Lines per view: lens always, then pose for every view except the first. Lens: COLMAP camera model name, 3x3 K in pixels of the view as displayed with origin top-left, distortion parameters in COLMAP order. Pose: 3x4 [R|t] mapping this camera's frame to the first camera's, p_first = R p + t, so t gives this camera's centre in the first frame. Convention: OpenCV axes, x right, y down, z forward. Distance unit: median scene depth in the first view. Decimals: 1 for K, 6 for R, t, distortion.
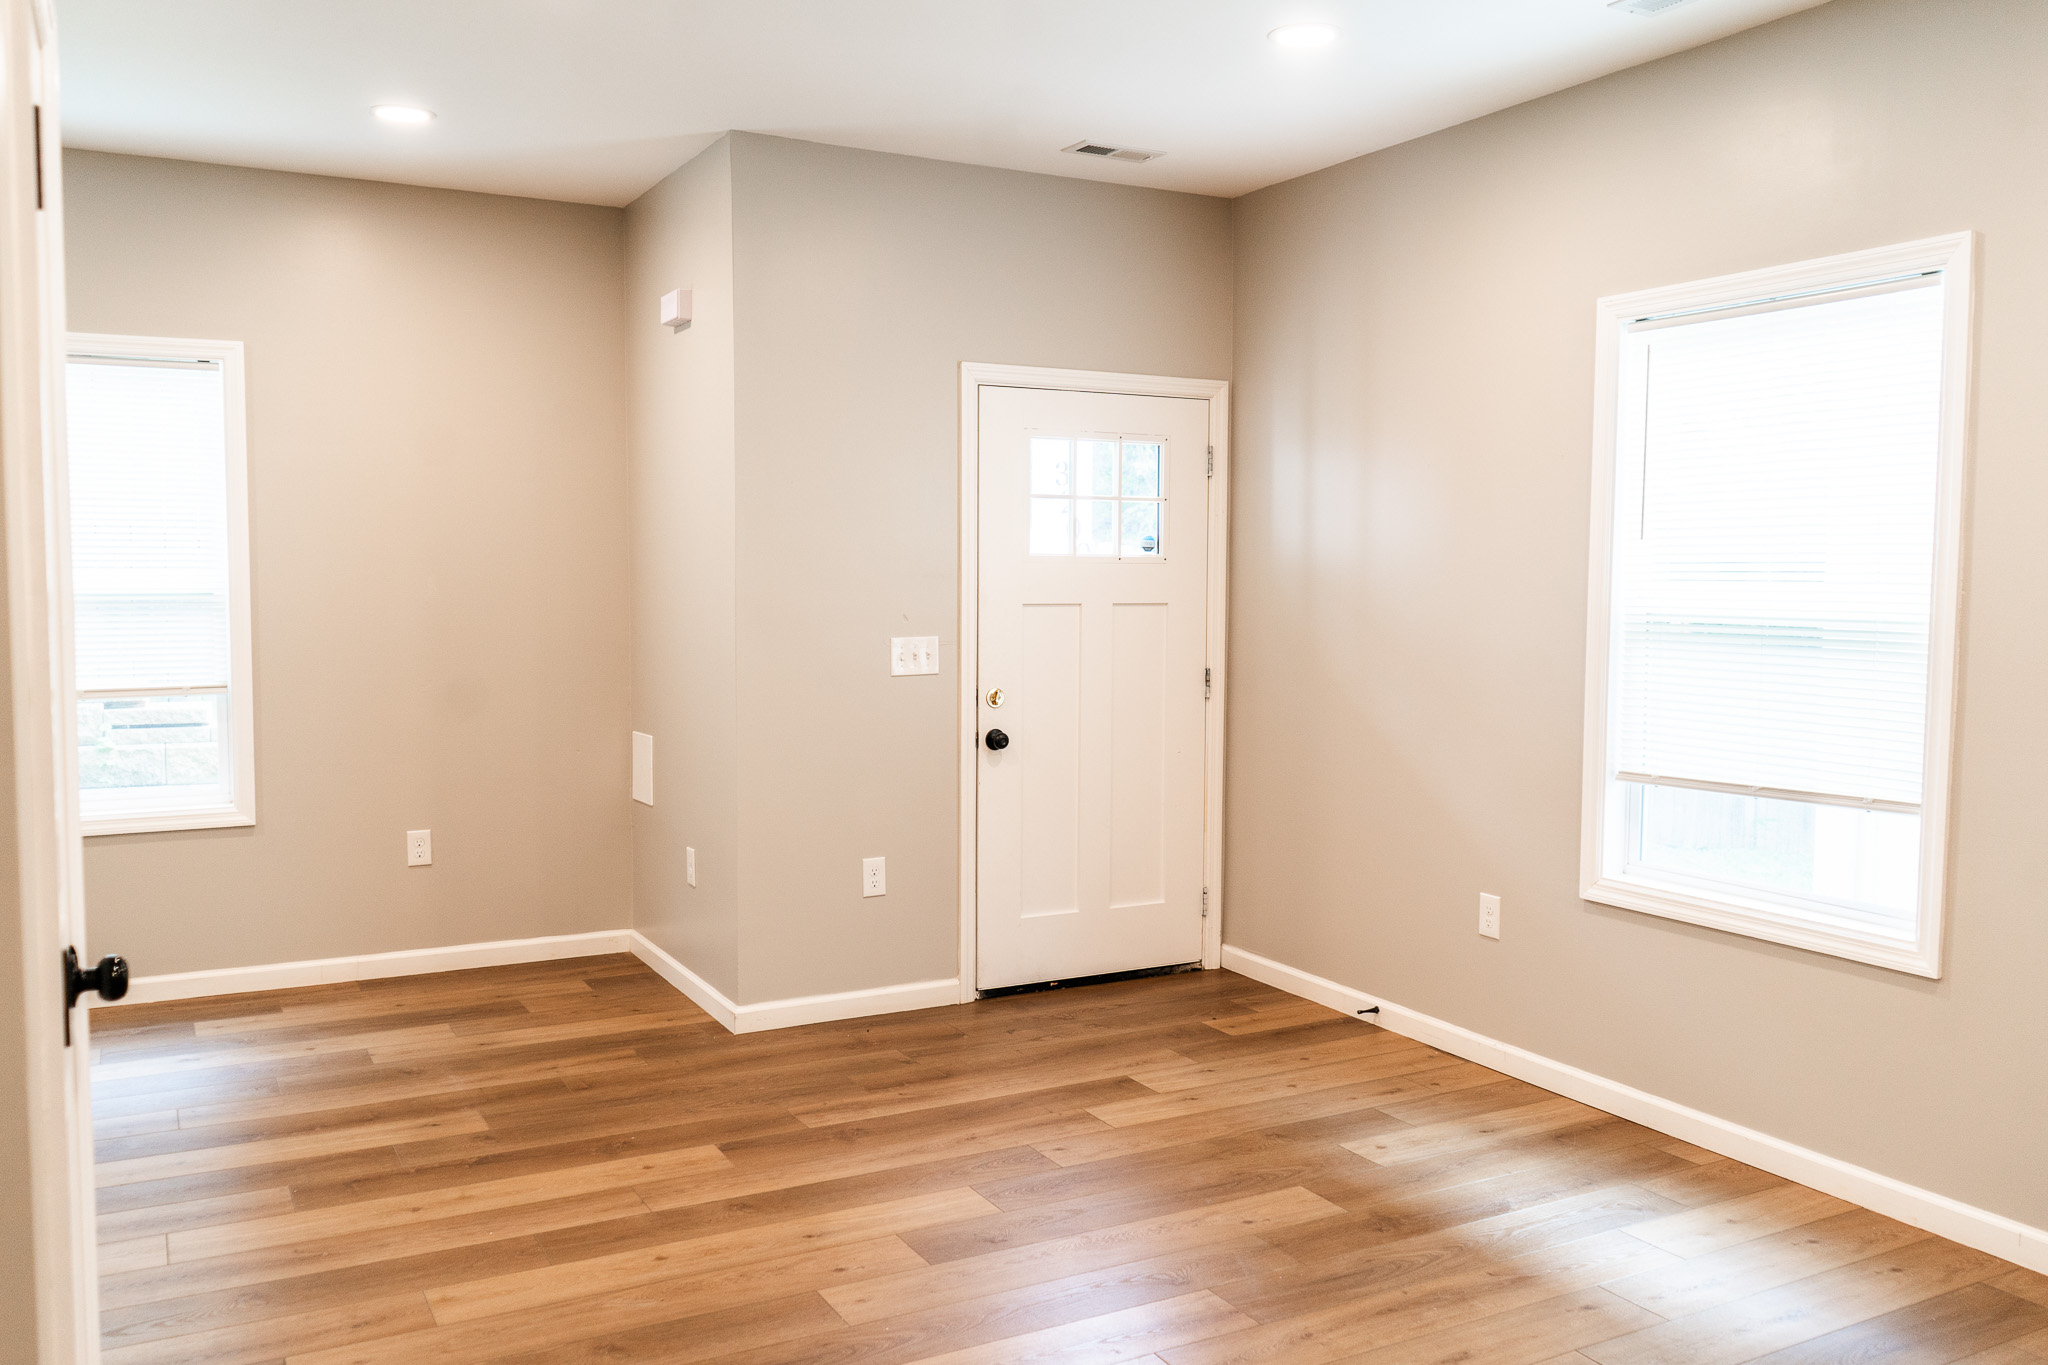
lens RADIAL K [[1634.8, 0, 1024.4], [0, 1634.8, 684.0], [0, 0, 1]] dist [-0.004256, -0.001099]
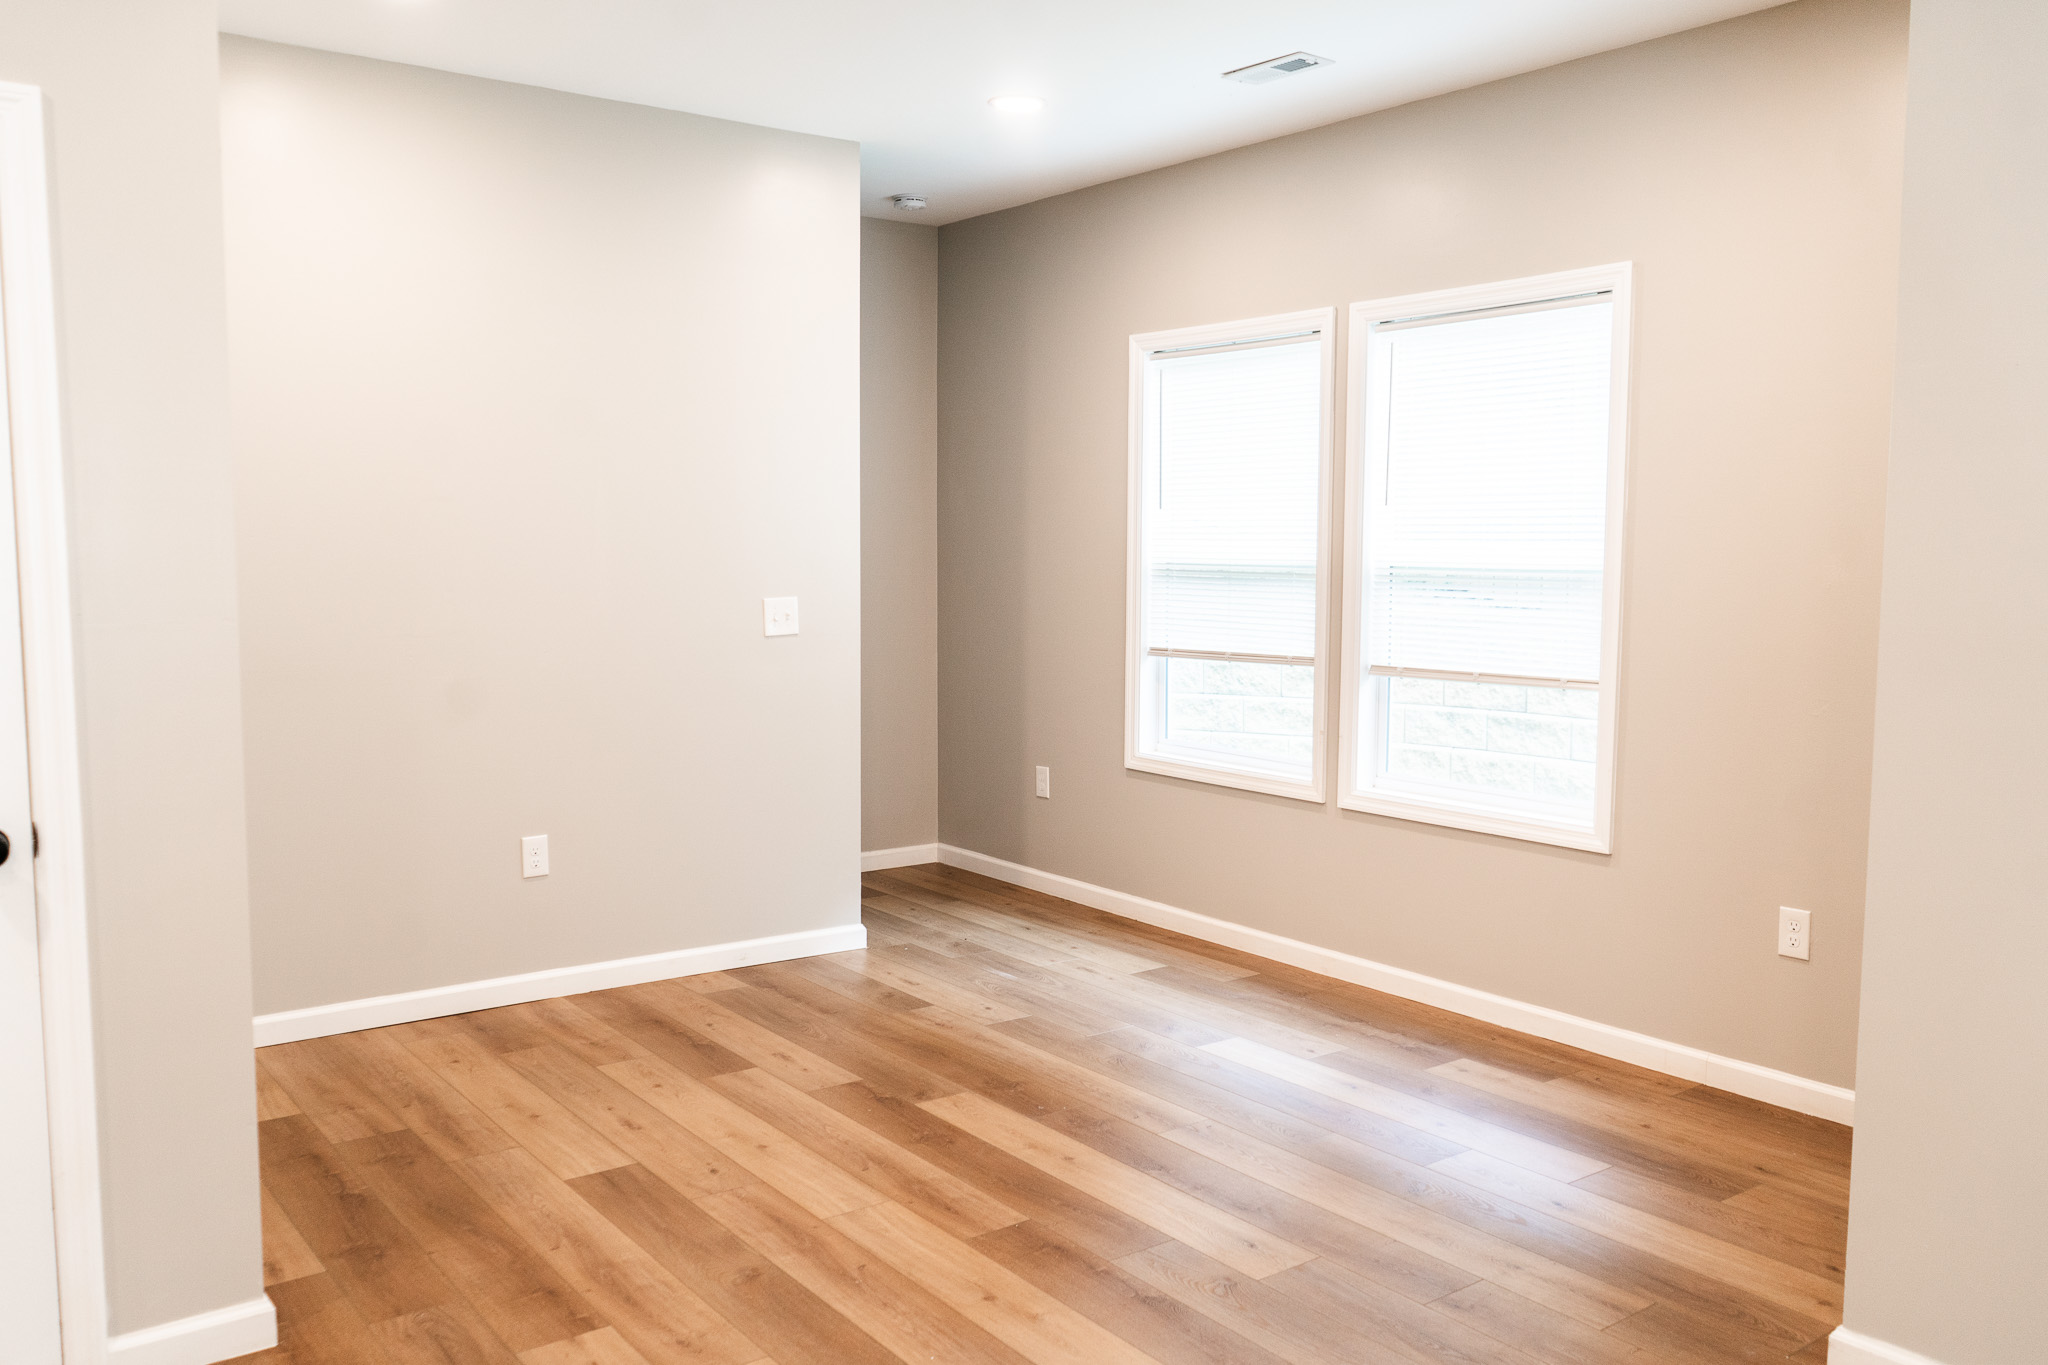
lens RADIAL K [[1634.8, 0, 1024.6], [0, 1634.8, 680.2], [0, 0, 1]] dist [-0.004256, -0.001099]
pose [[0.147680, 0.078010, -0.985954, 0.296916], [-0.075474, 0.994867, 0.067410, -0.034819], [0.986151, 0.064459, 0.152809, 0.601552]]
